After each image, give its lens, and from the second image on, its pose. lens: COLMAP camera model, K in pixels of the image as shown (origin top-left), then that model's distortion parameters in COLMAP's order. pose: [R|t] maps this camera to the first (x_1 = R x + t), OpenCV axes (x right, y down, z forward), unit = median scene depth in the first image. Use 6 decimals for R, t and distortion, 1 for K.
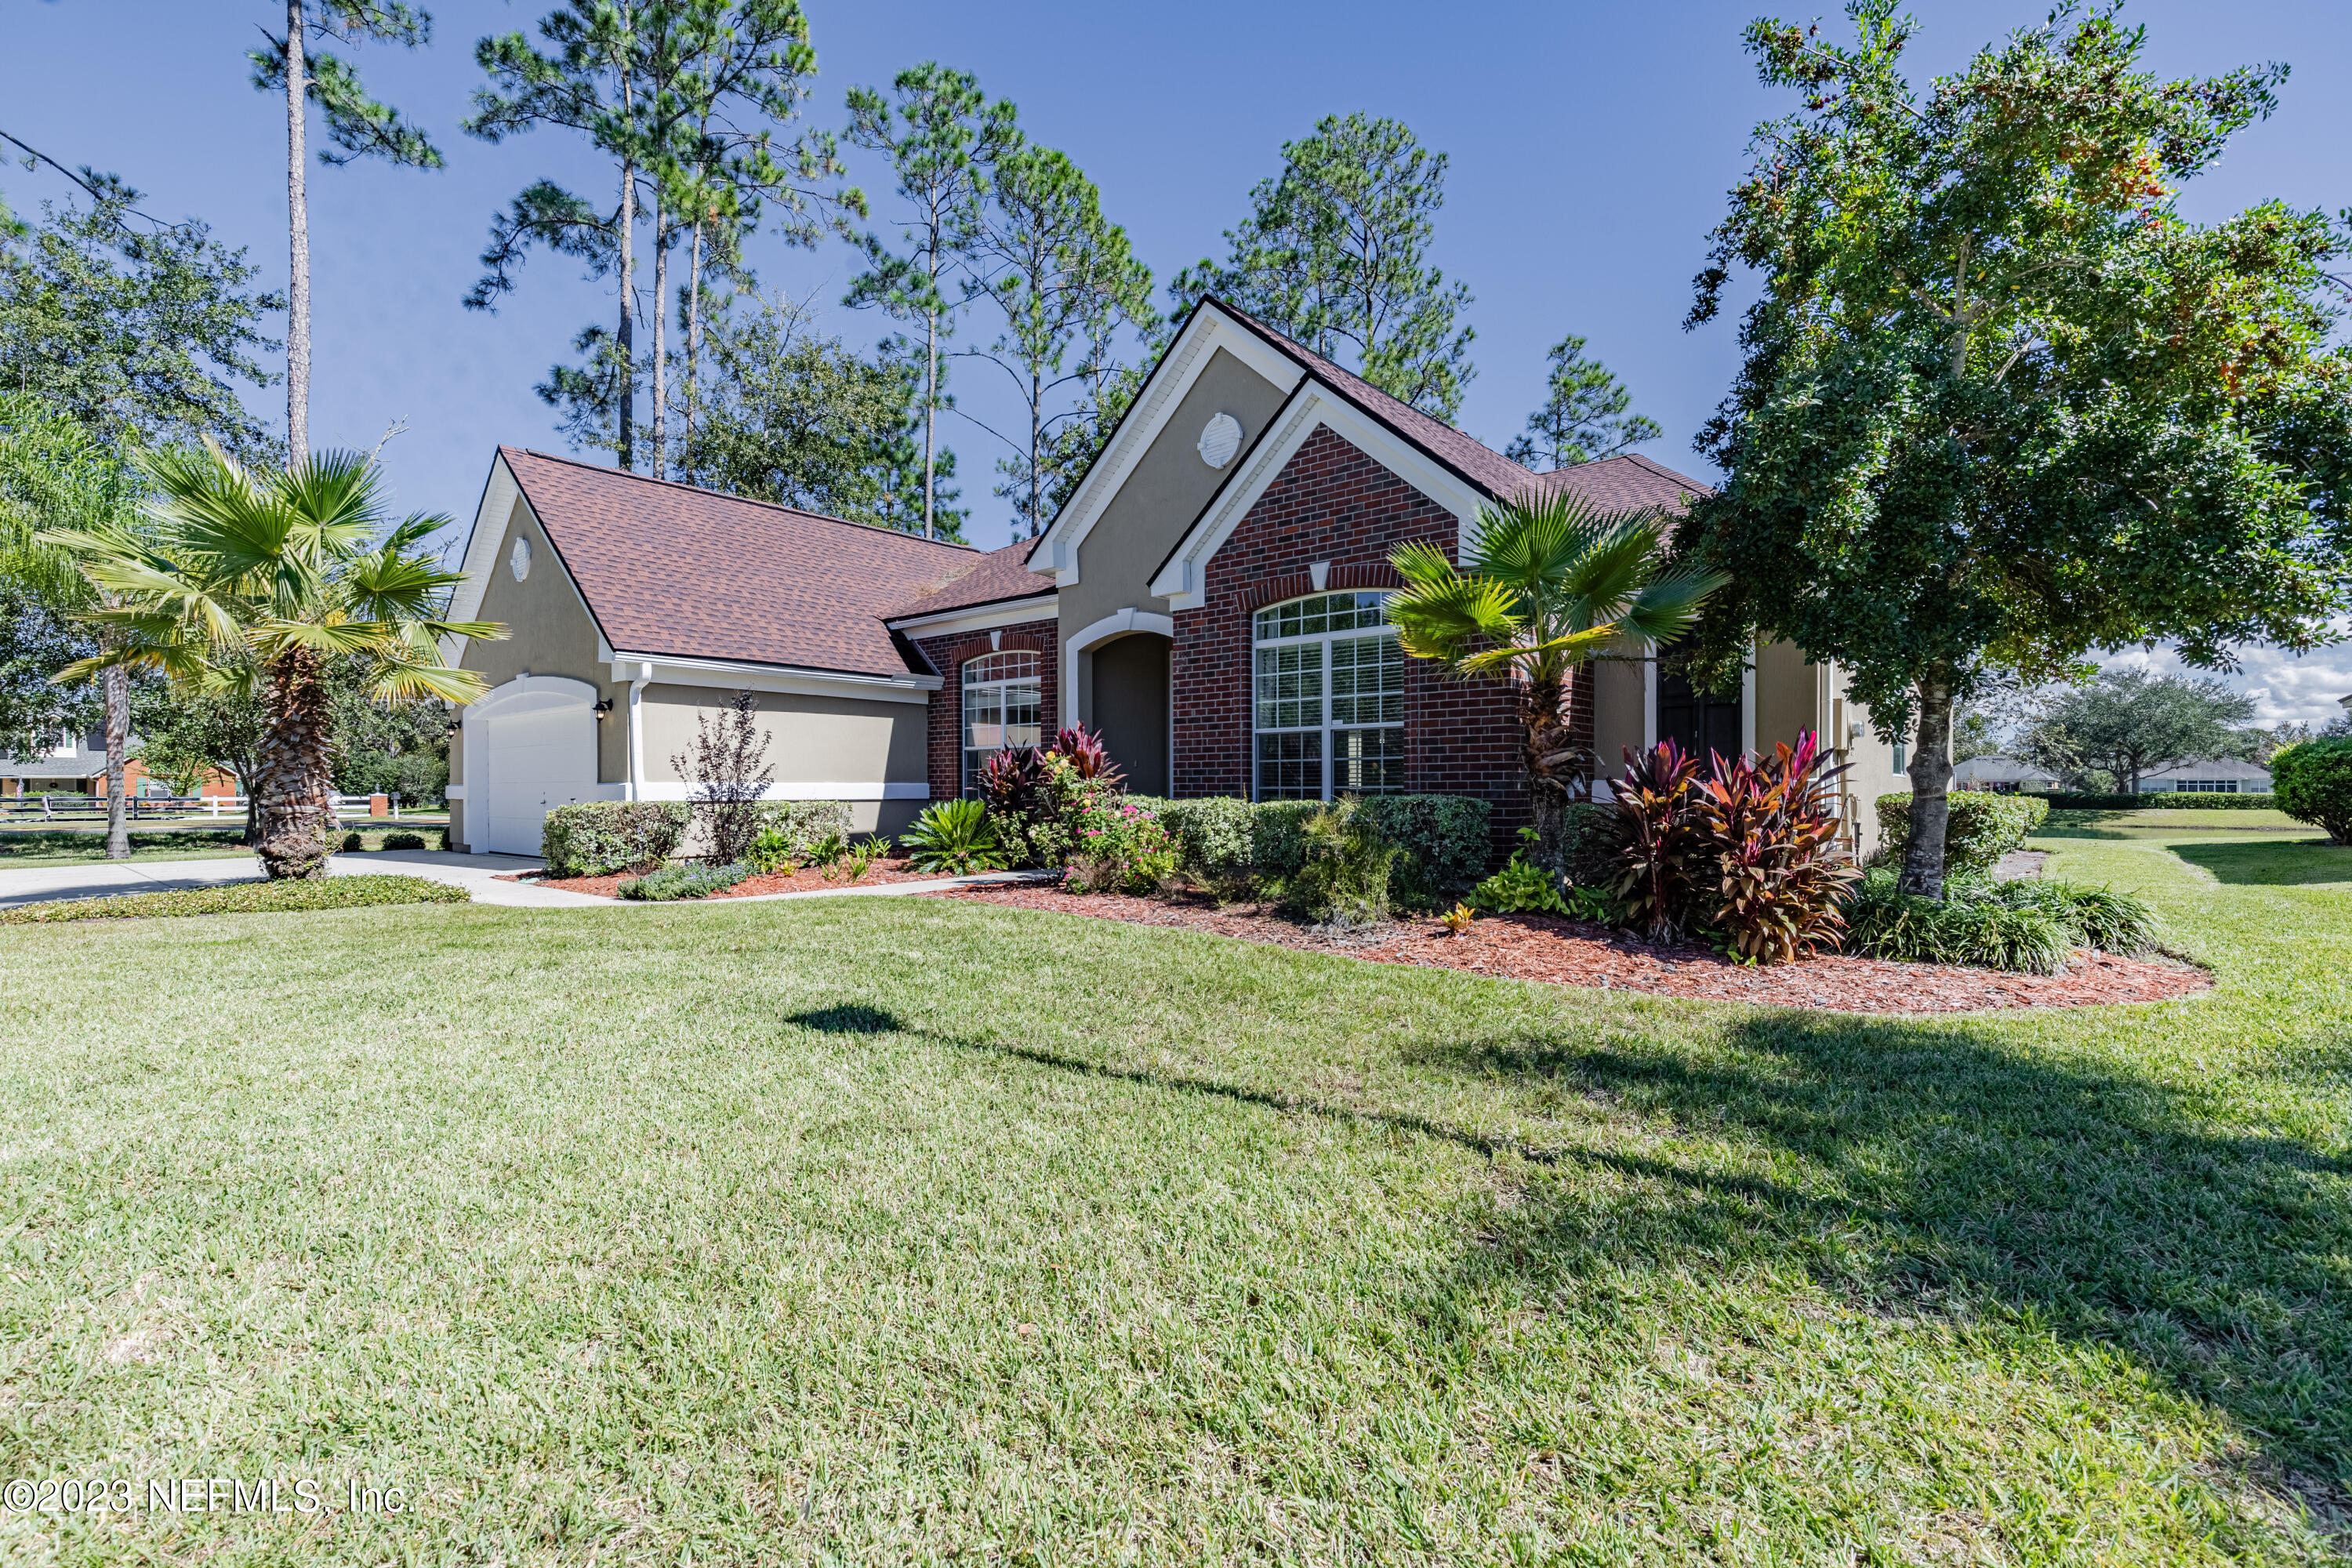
lens RADIAL K [[1052.4, 0, 1170.5], [0, 1052.4, 785.7], [0, 0, 1]] dist [0.007402, -0.001100]
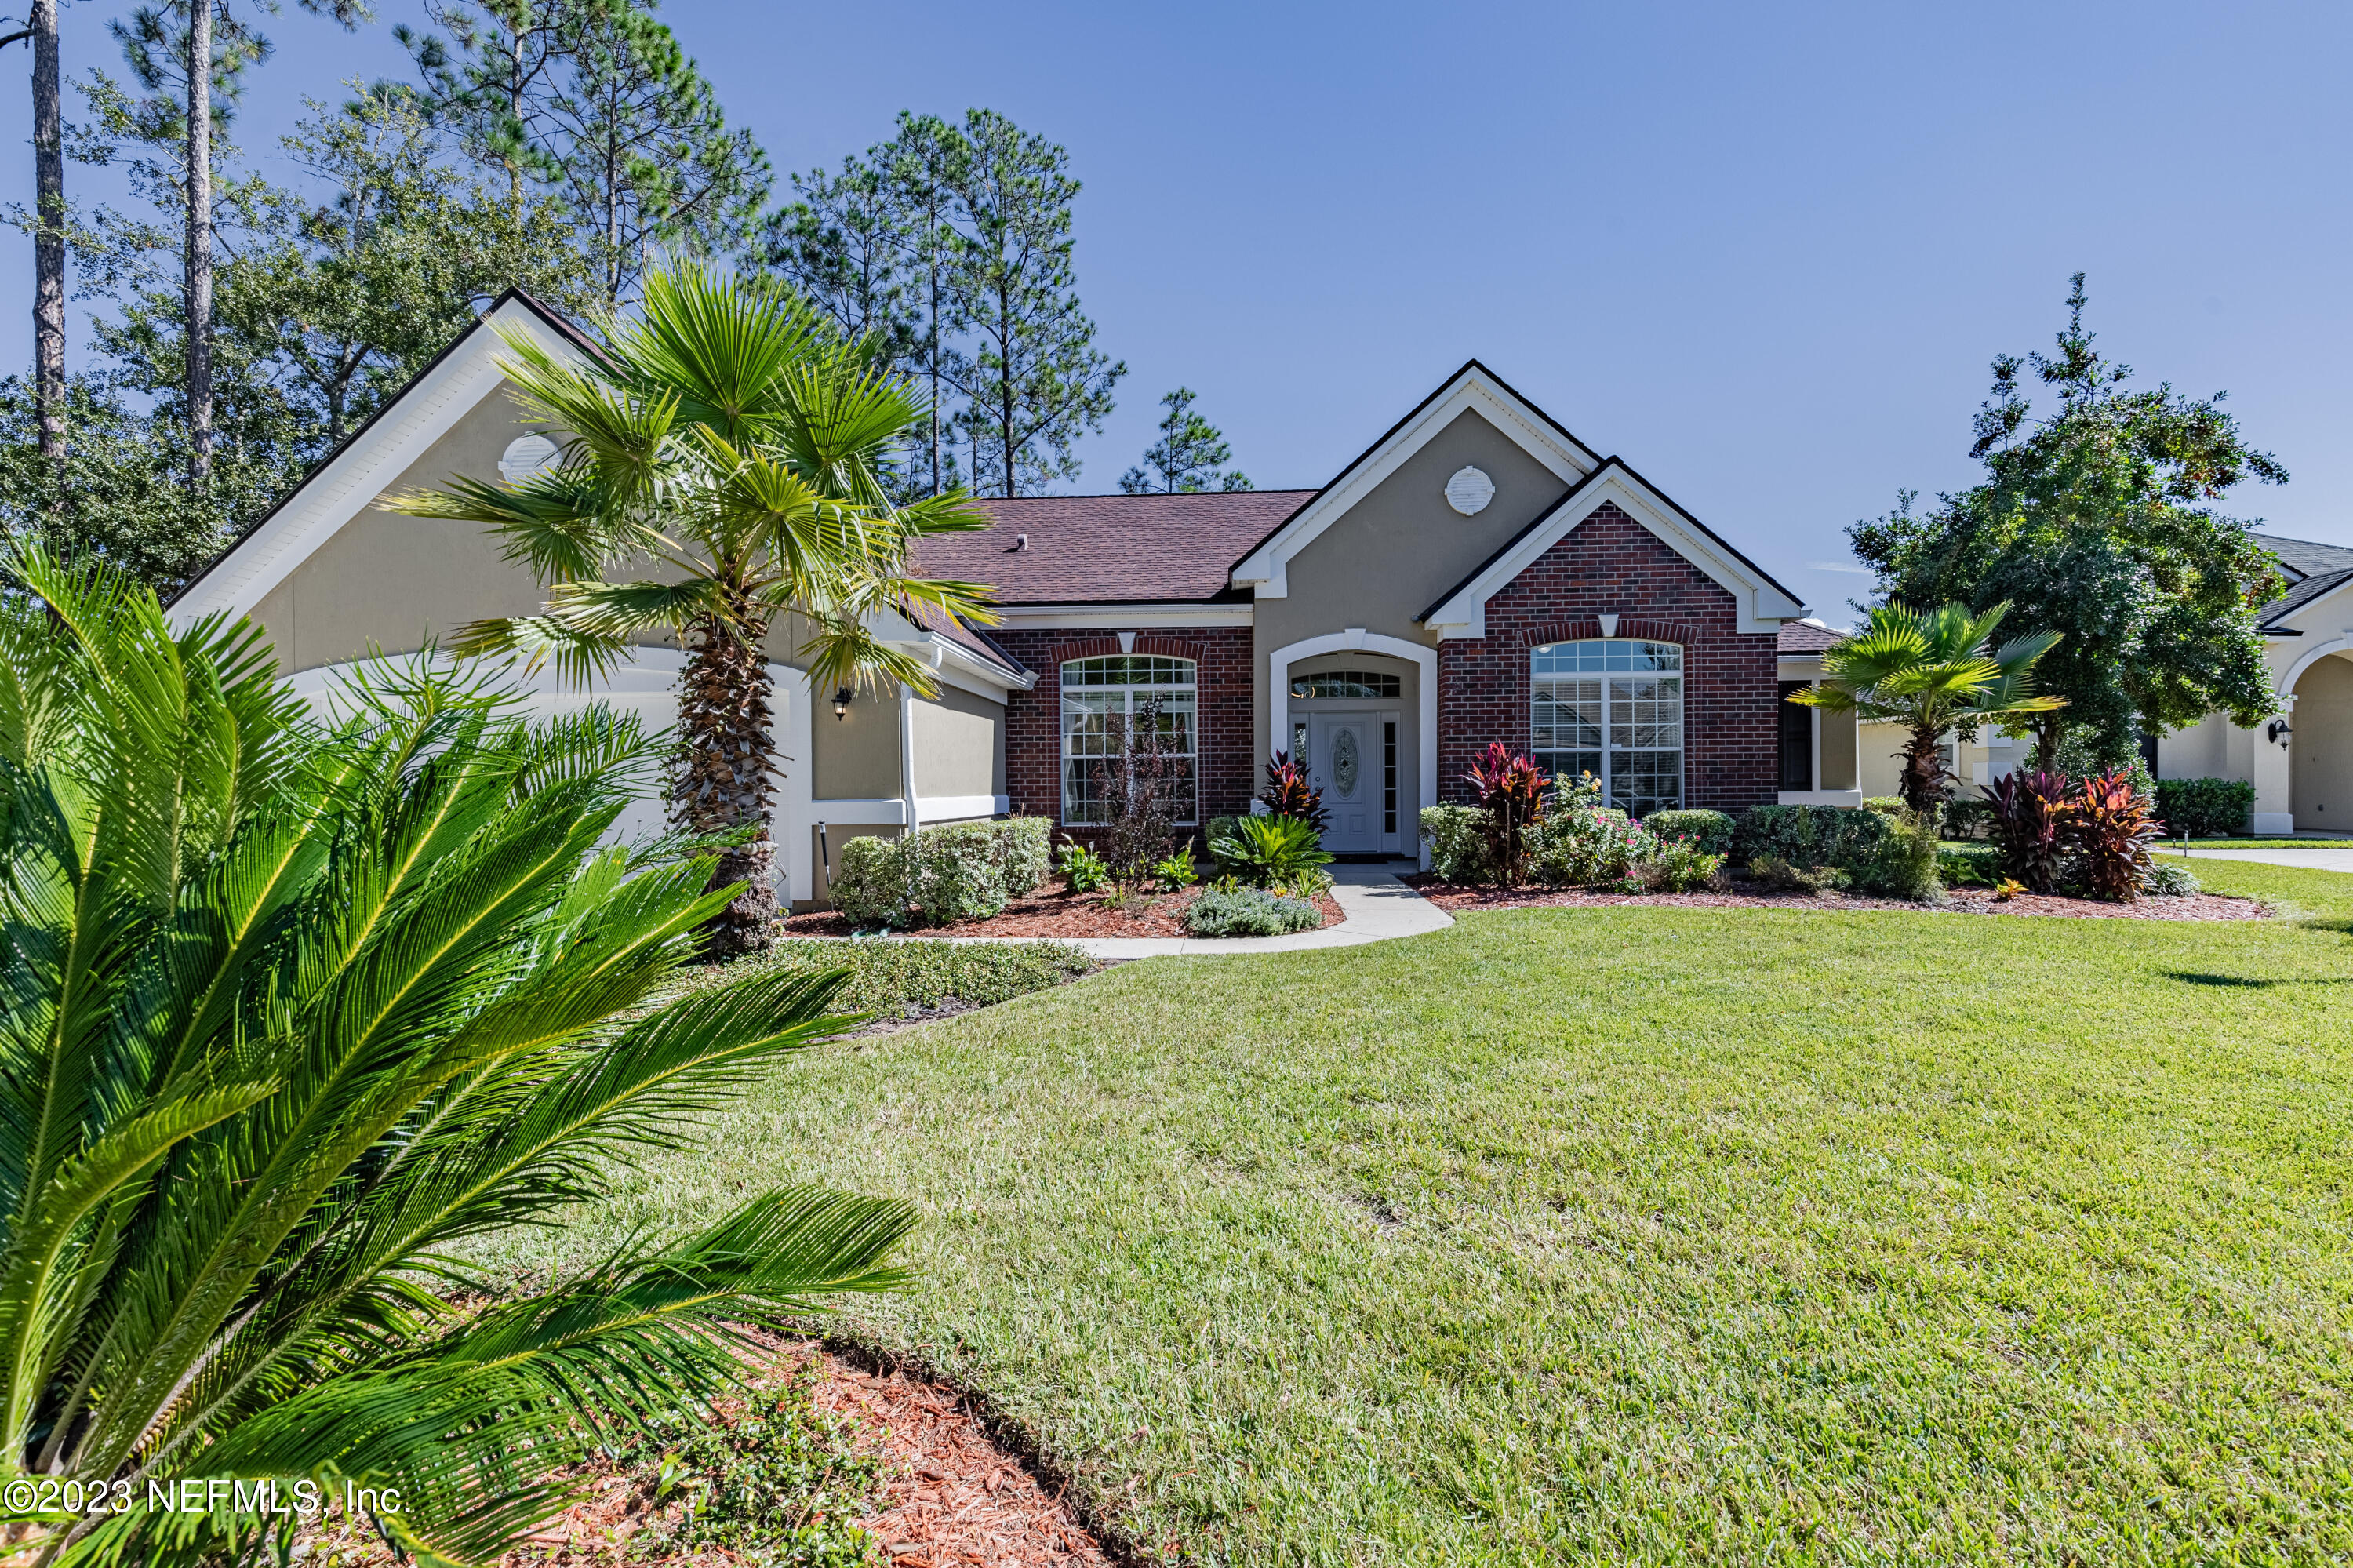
lens RADIAL K [[1052.9, 0, 1167.0], [0, 1052.9, 789.5], [0, 0, 1]] dist [0.007402, -0.001100]
pose [[0.804926, -0.007475, 0.593328, -0.757248], [0.003224, 0.999961, 0.008224, -0.015509], [-0.593366, -0.004707, 0.804919, 0.241861]]
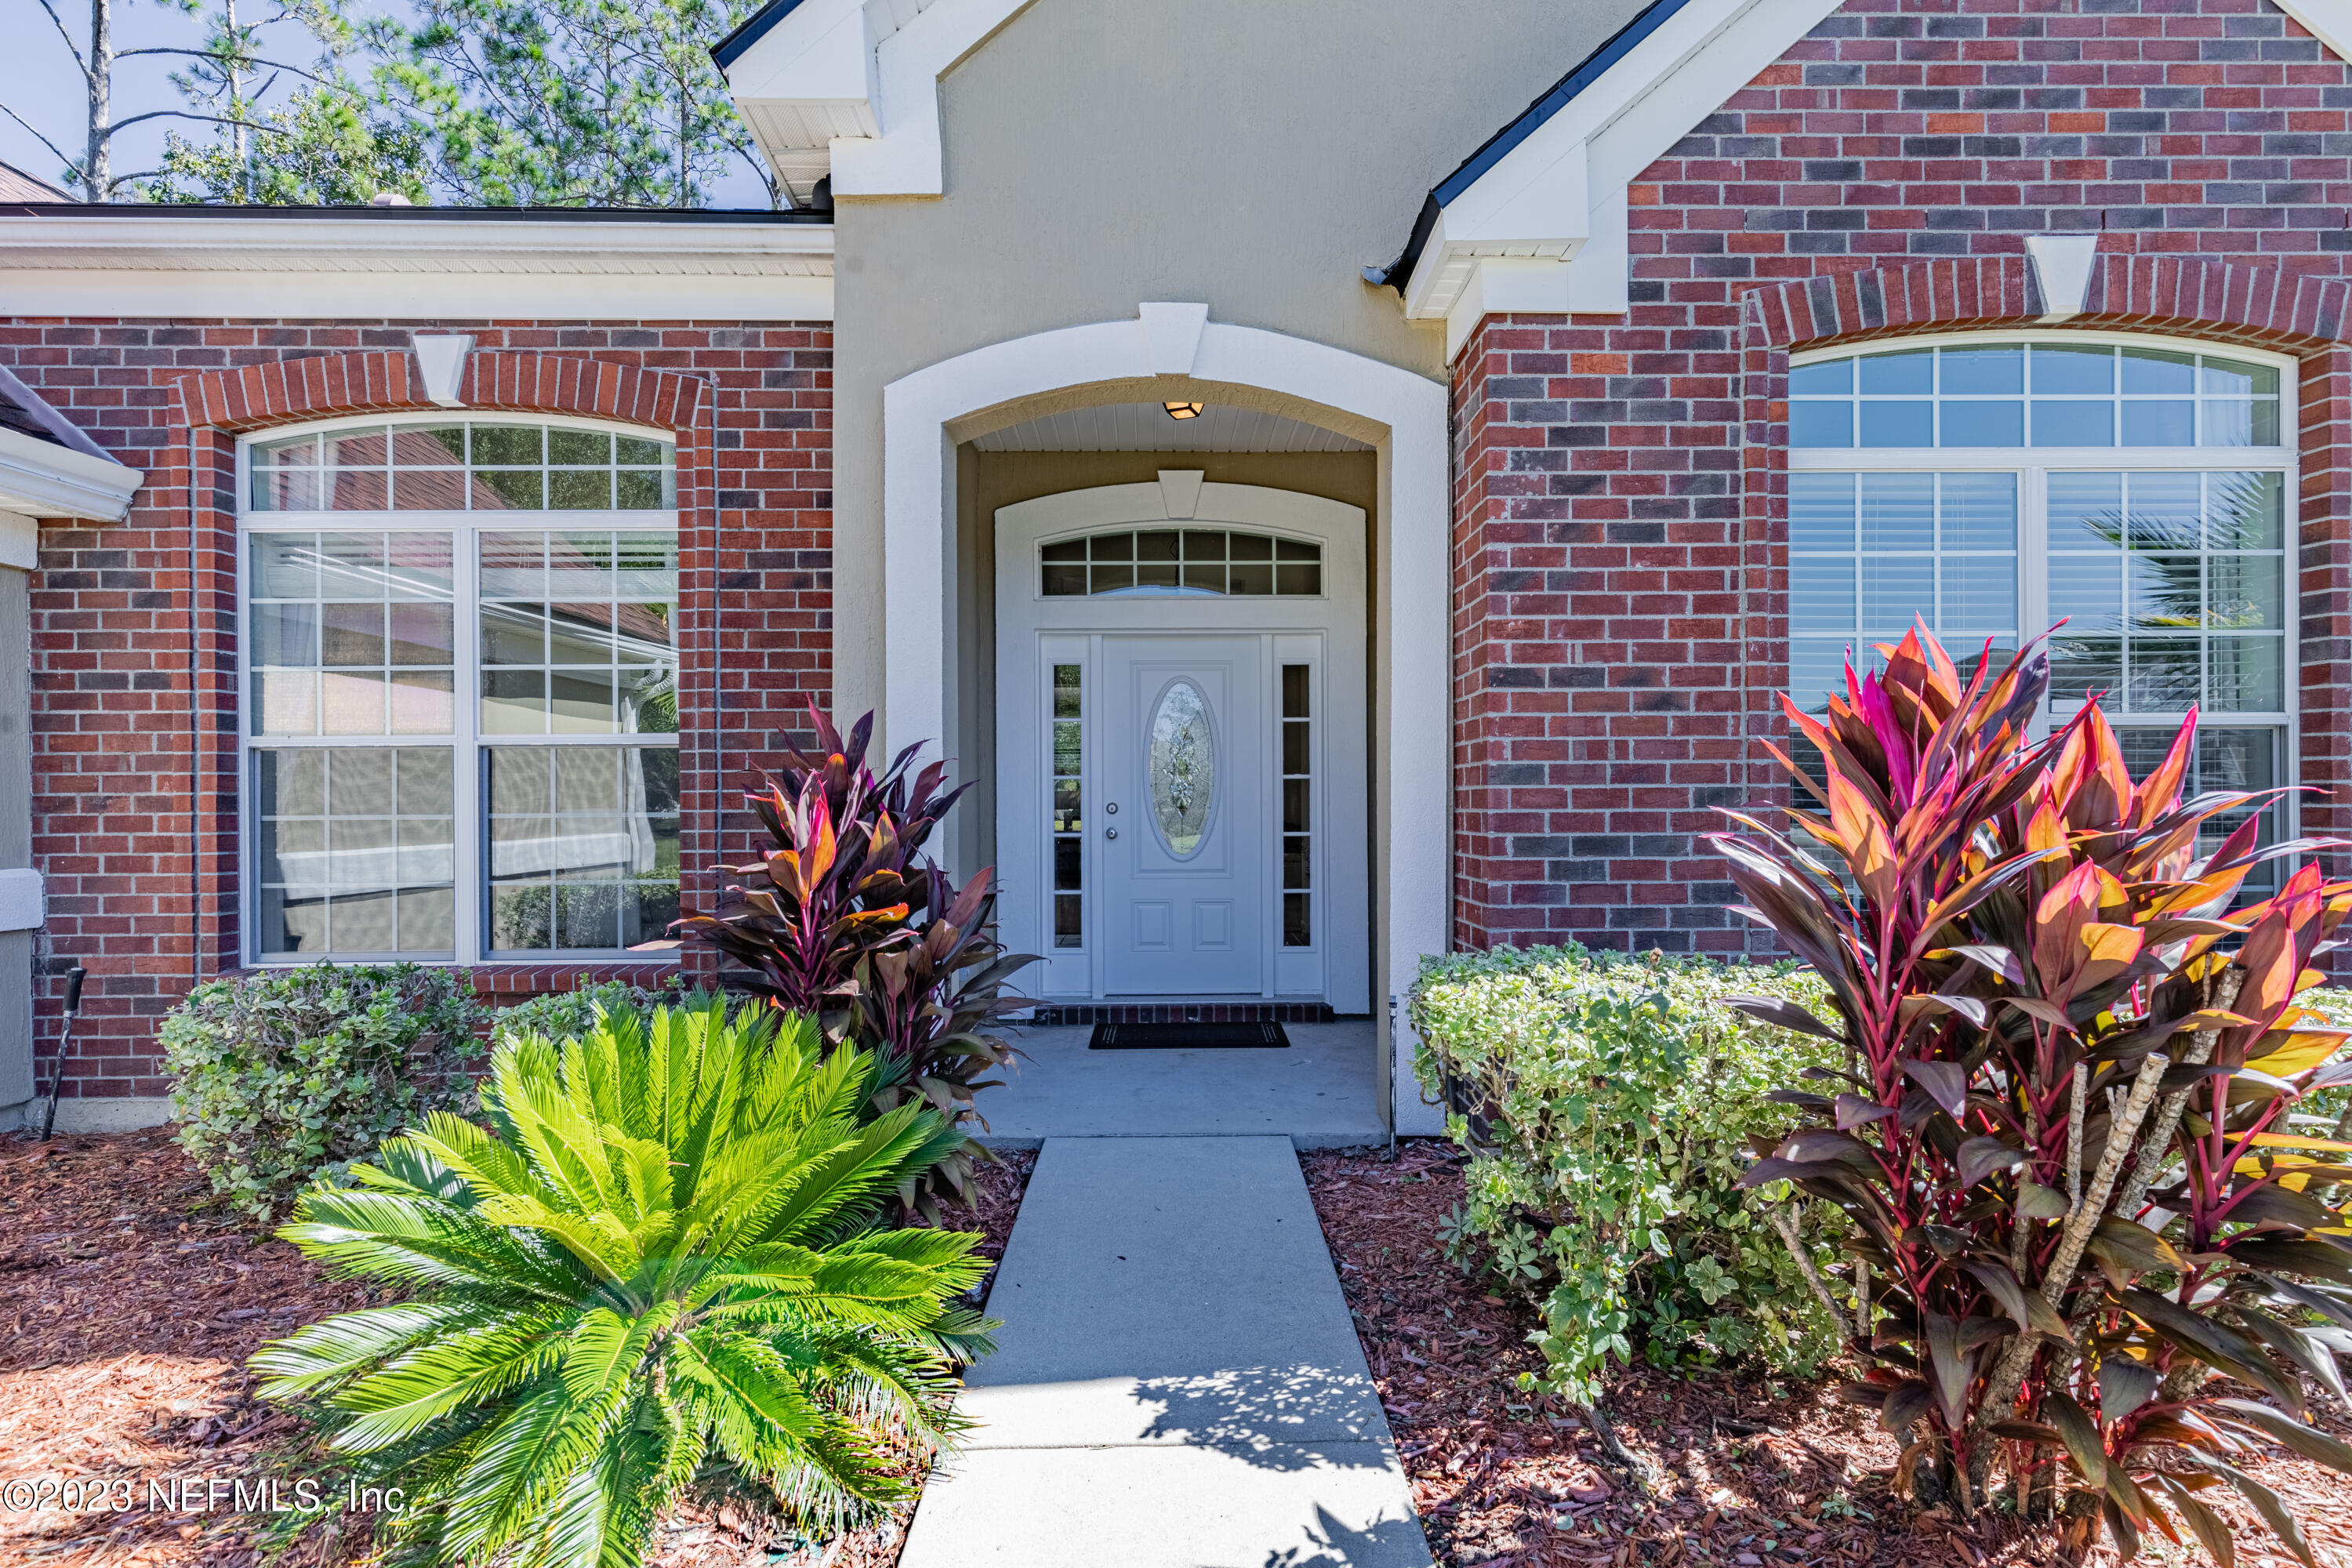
lens RADIAL K [[1052.4, 0, 1189.0], [0, 1052.4, 789.2], [0, 0, 1]] dist [0.007402, -0.001100]
pose [[0.744403, 0.000770, 0.667730, -0.224753], [0.000379, 0.999999, -0.001576, -0.024682], [-0.667731, 0.001426, 0.744402, 0.708612]]
